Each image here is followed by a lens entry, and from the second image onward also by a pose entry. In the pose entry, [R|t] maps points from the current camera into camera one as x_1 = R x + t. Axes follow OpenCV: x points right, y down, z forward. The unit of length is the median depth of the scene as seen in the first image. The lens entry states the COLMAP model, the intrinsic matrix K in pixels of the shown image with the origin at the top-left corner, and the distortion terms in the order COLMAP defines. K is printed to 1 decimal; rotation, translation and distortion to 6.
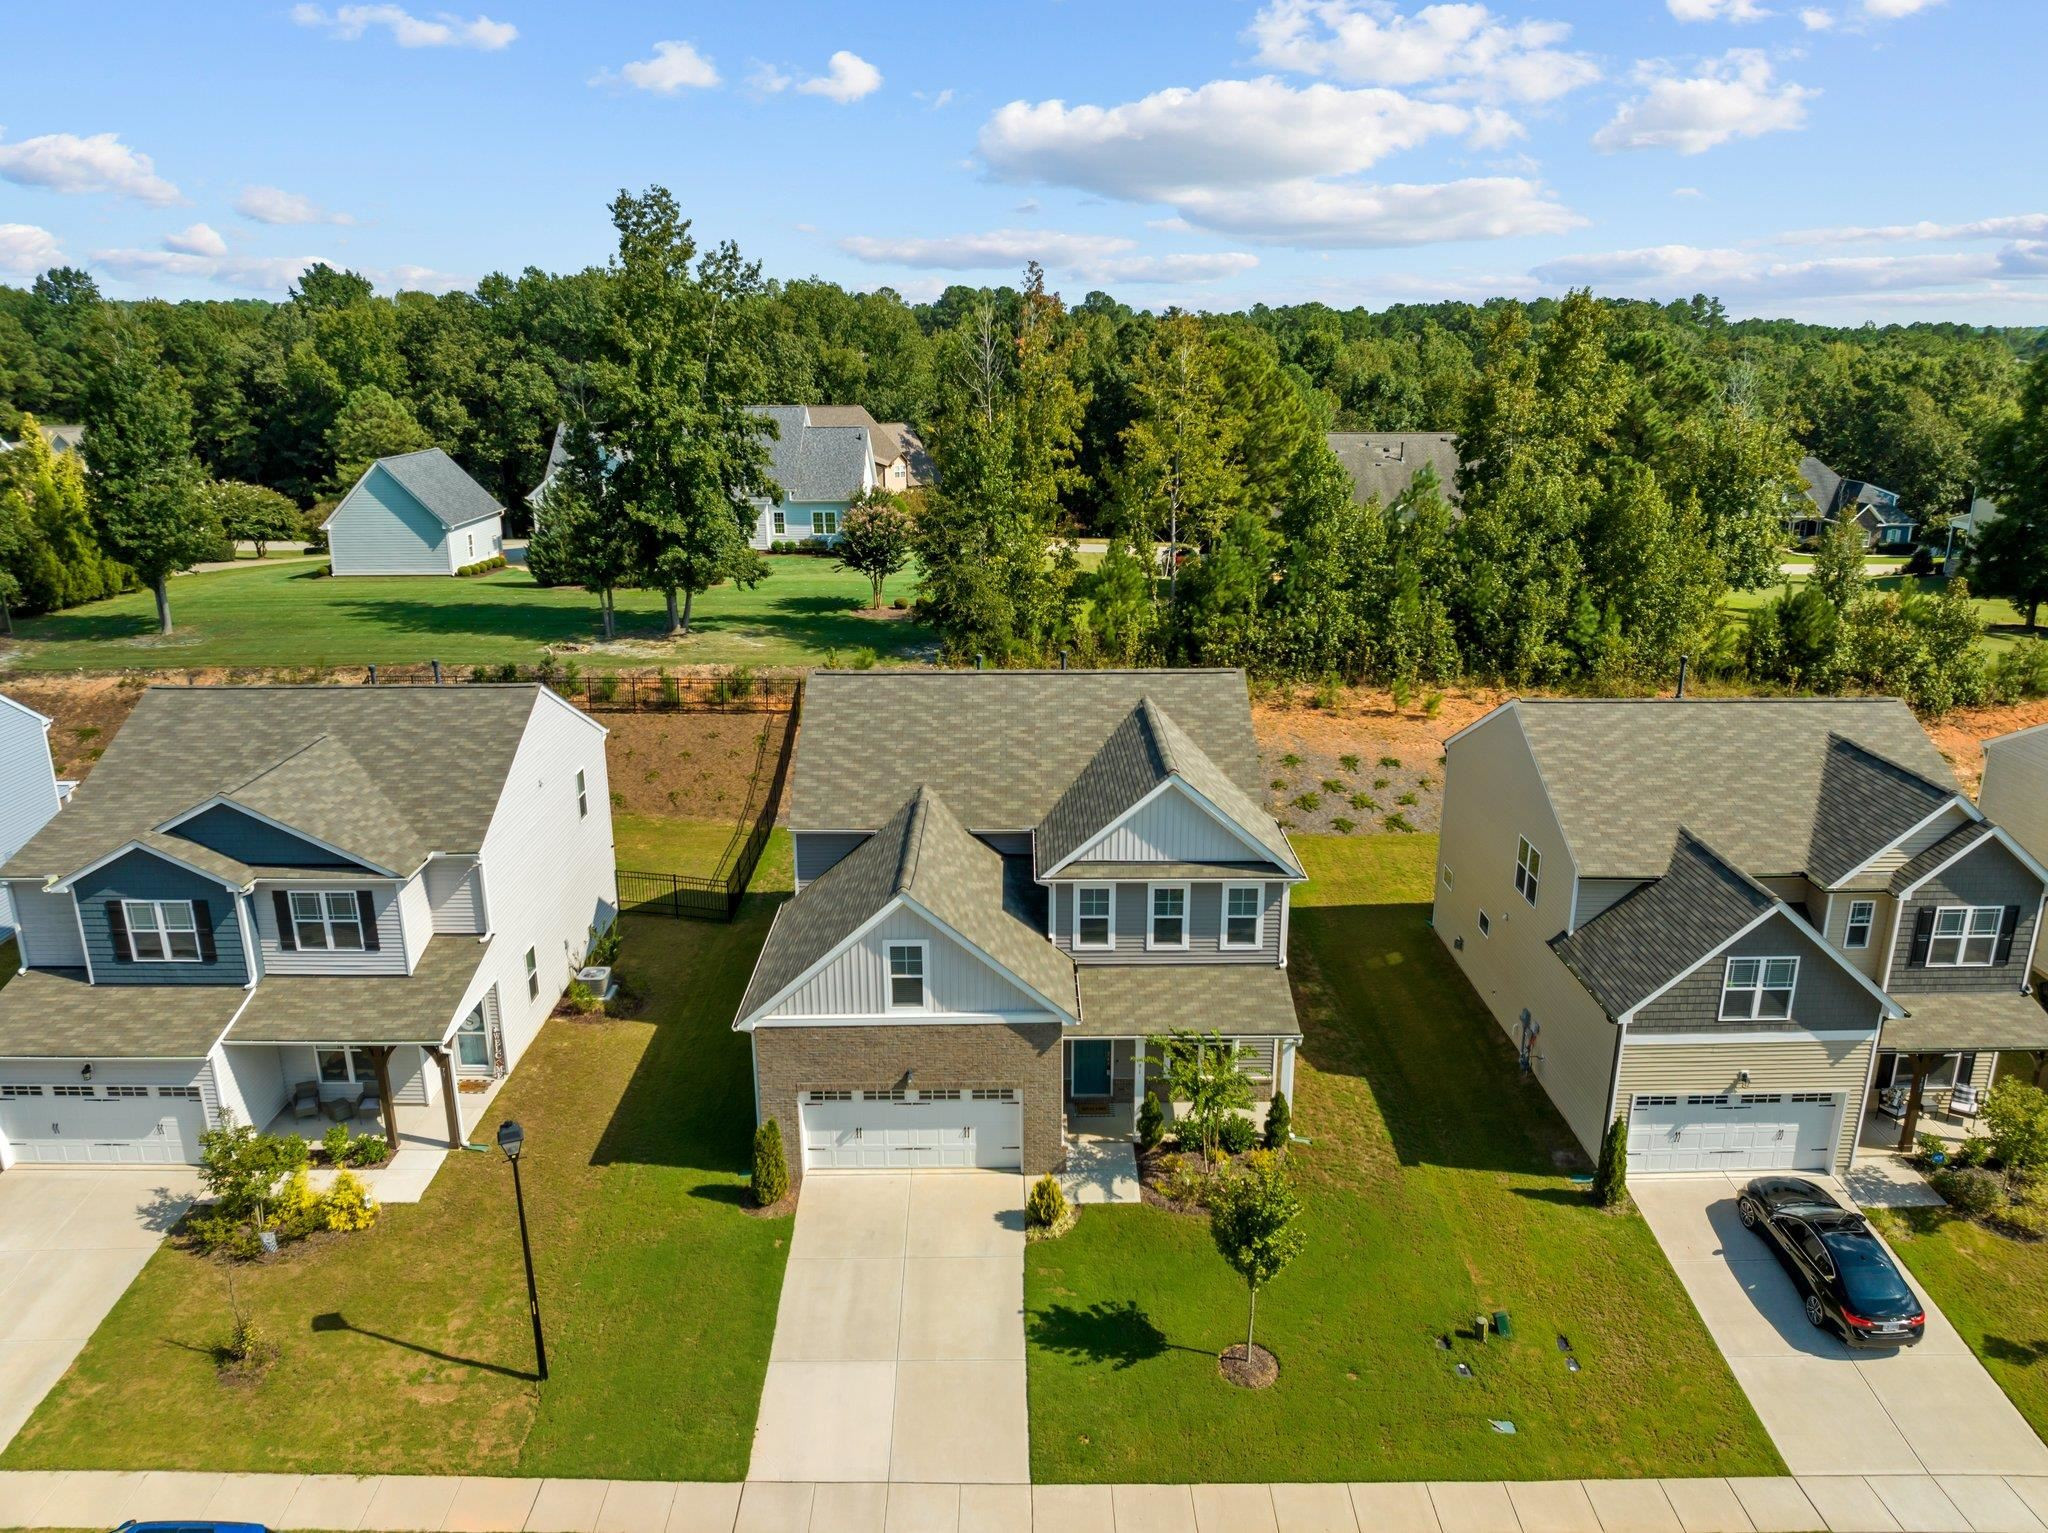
lens RADIAL K [[1441.8, 0, 1029.1], [0, 1441.8, 753.0], [0, 0, 1]] dist [-0.038569, 0.005583]
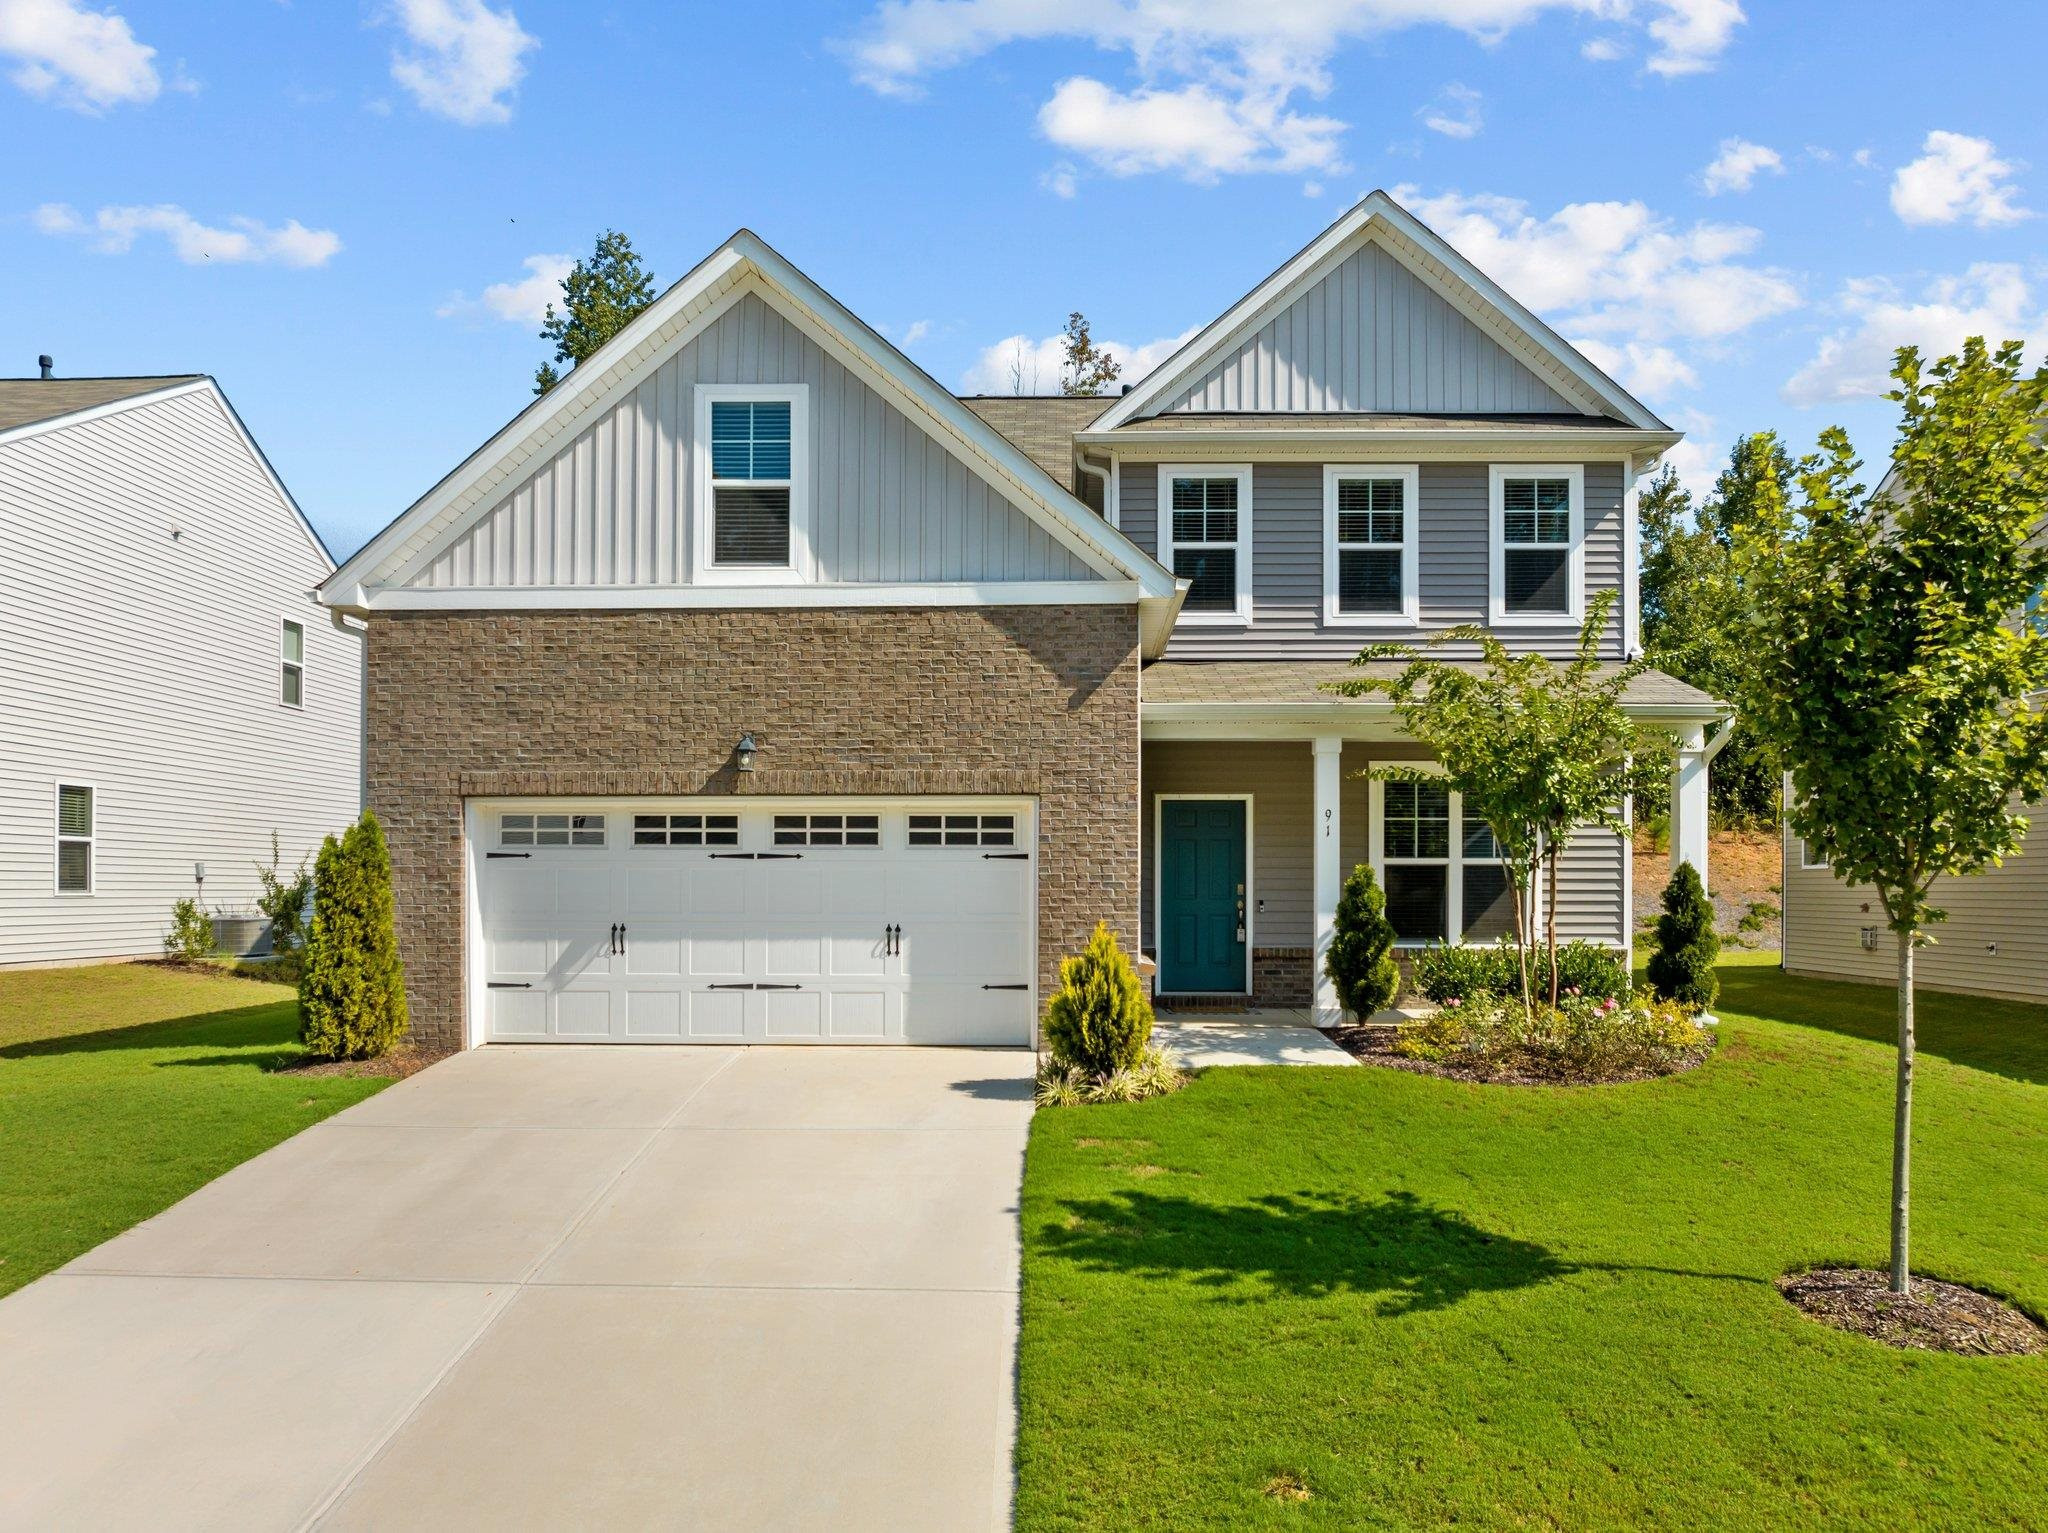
lens RADIAL K [[1441.8, 0, 1022.6], [0, 1441.8, 895.6], [0, 0, 1]] dist [-0.038569, 0.005583]
pose [[0.999173, 0.004783, -0.040379, 0.007040], [-0.015895, 0.959981, -0.279615, 0.344883], [0.037426, 0.280025, 0.959263, 0.597438]]
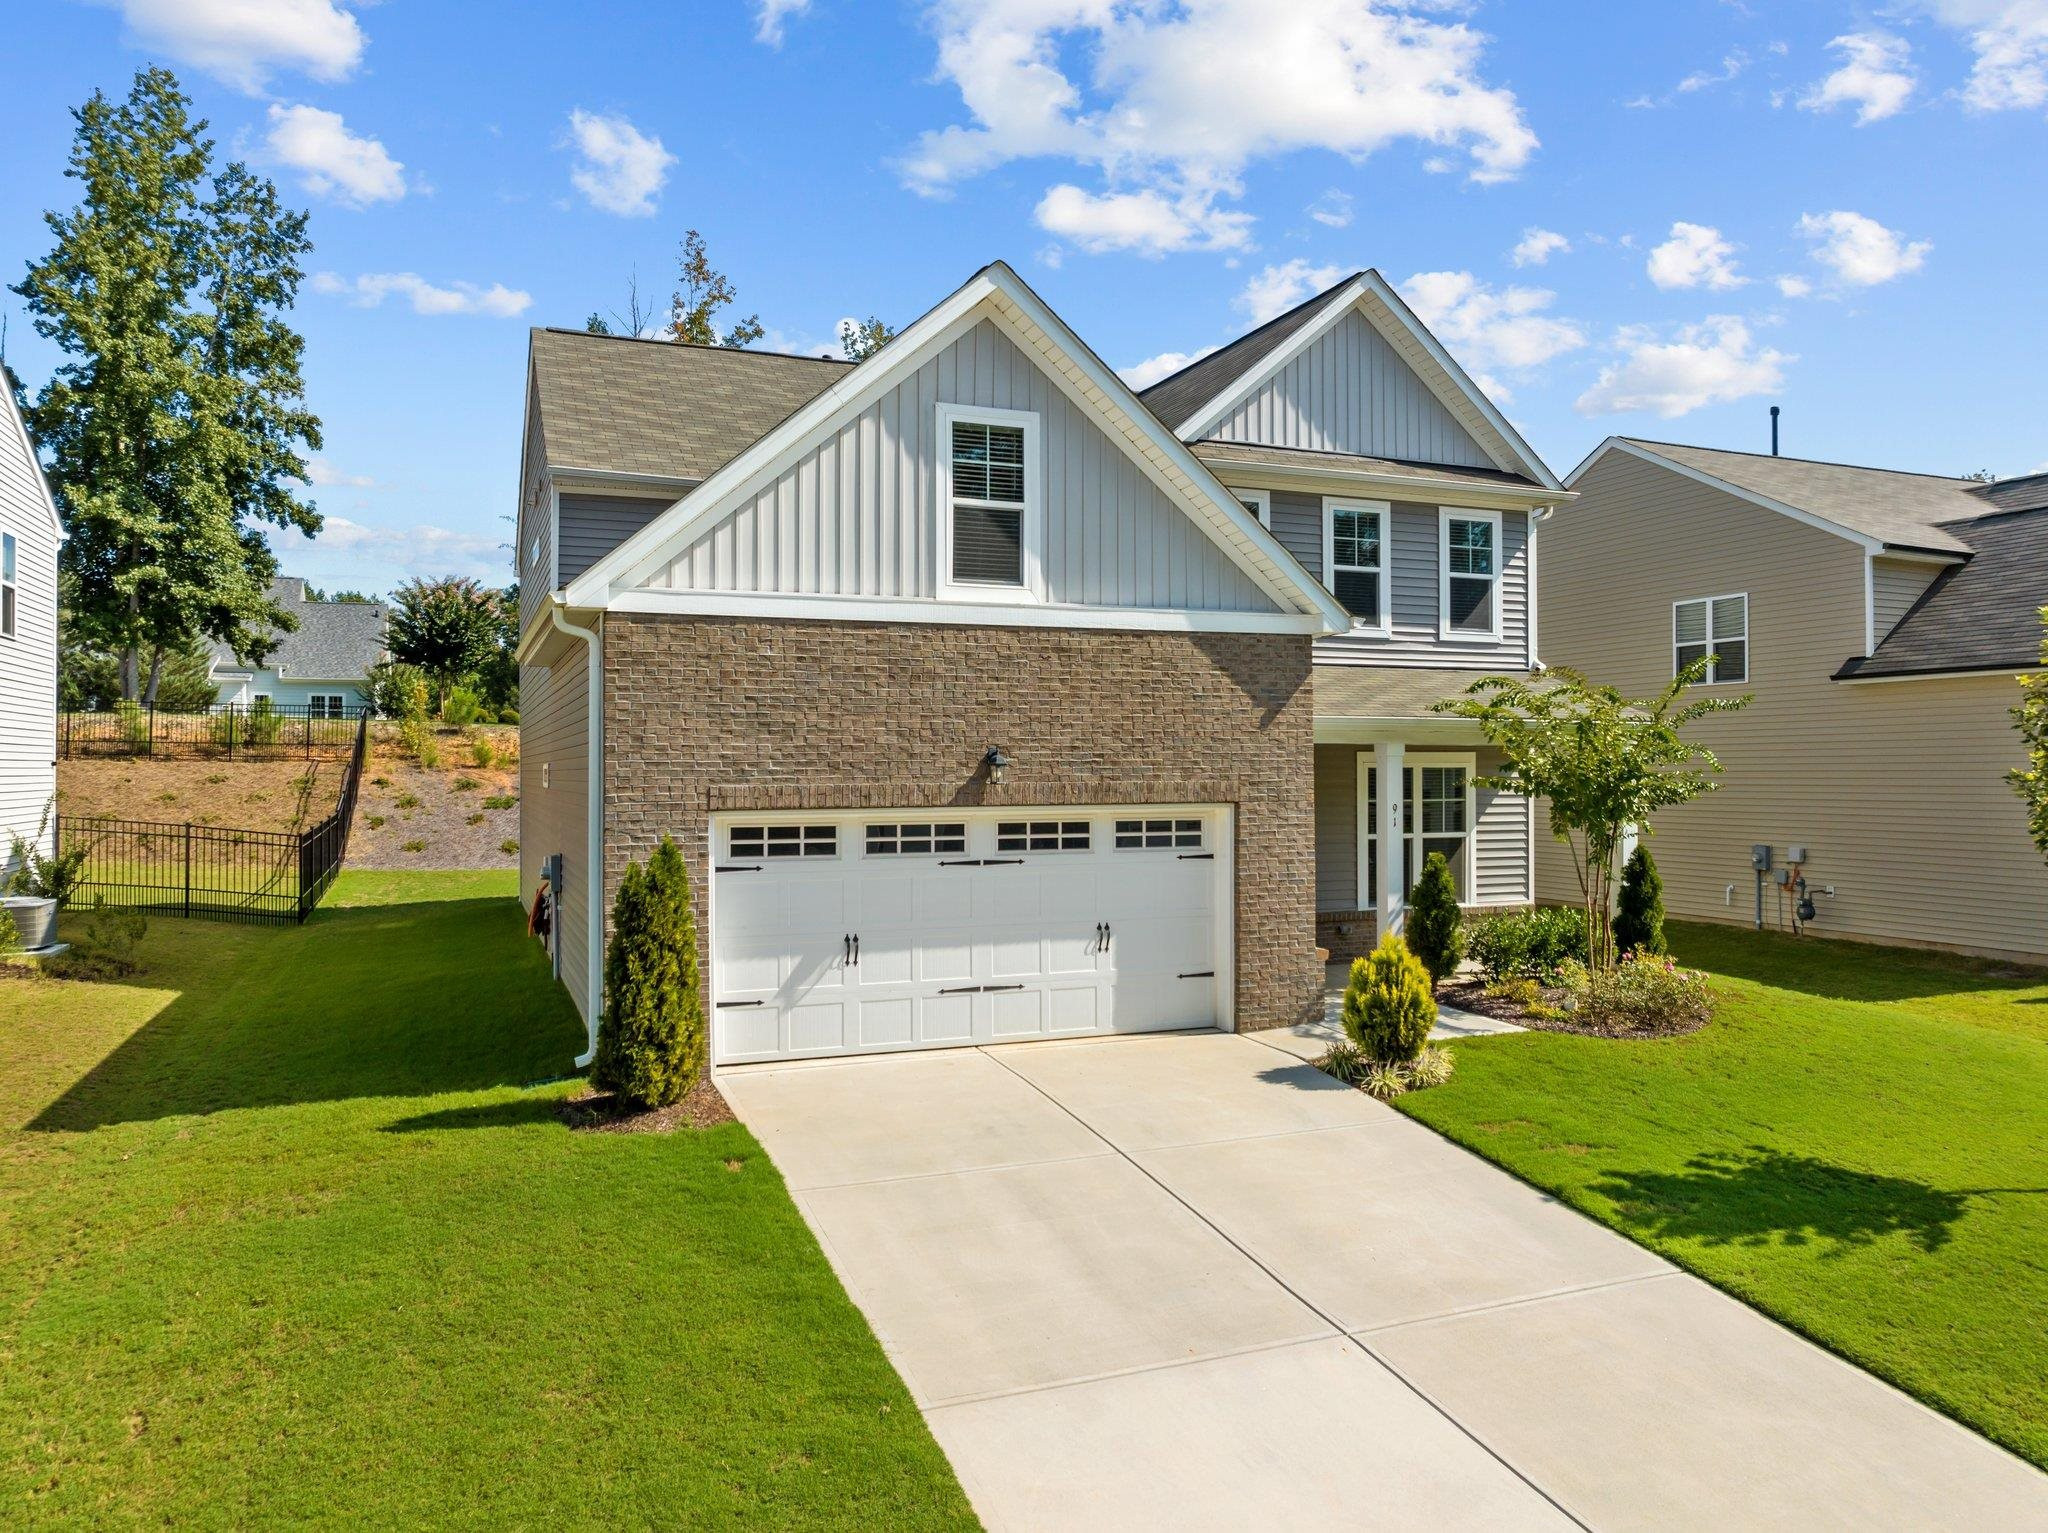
lens RADIAL K [[1441.8, 0, 1019.1], [0, 1441.8, 753.9], [0, 0, 1]] dist [-0.038569, 0.005583]
pose [[0.933091, 0.005468, 0.359598, -0.206796], [0.101187, 0.955501, -0.277091, 0.311681], [-0.345111, 0.294938, 0.891016, 0.594725]]
